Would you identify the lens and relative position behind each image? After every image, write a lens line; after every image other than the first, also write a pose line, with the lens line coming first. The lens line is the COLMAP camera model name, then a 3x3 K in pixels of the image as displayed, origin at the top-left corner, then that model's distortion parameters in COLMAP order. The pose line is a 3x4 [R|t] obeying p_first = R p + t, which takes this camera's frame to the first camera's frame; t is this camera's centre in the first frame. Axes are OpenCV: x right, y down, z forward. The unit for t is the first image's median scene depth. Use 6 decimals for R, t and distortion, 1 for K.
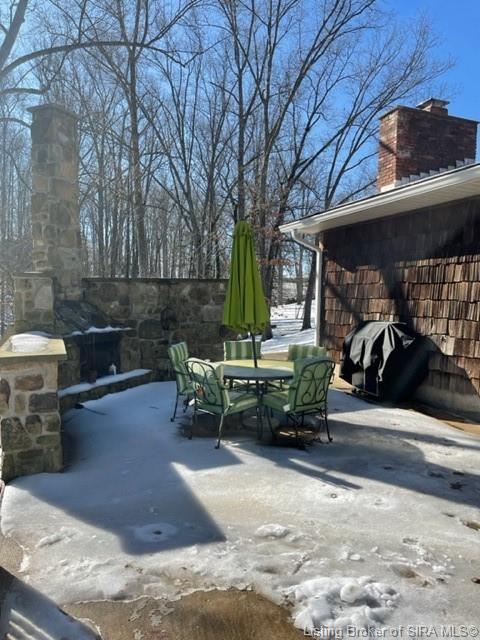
lens RADIAL K [[482.6, 0, 240.0], [0, 482.6, 320.0], [0, 0, 1]] dist [0.090955, -0.135061]
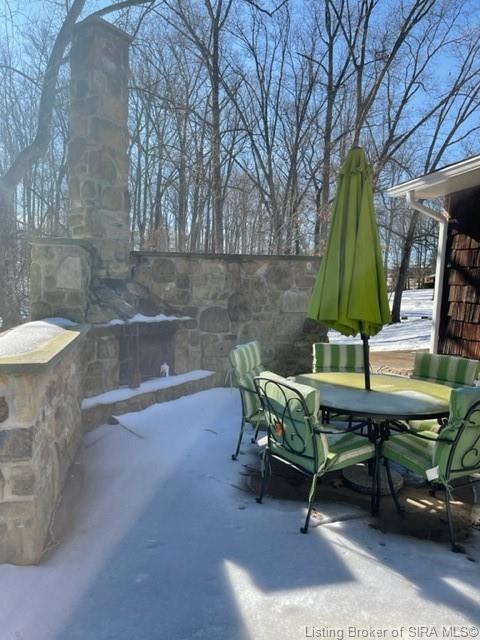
lens RADIAL K [[482.6, 0, 240.0], [0, 482.6, 320.0], [0, 0, 1]] dist [0.090955, -0.135061]
pose [[0.986998, 0.035795, -0.156698, -0.022452], [-0.032233, 0.999162, 0.025218, -0.001028], [0.157470, -0.019840, 0.987325, 0.230923]]
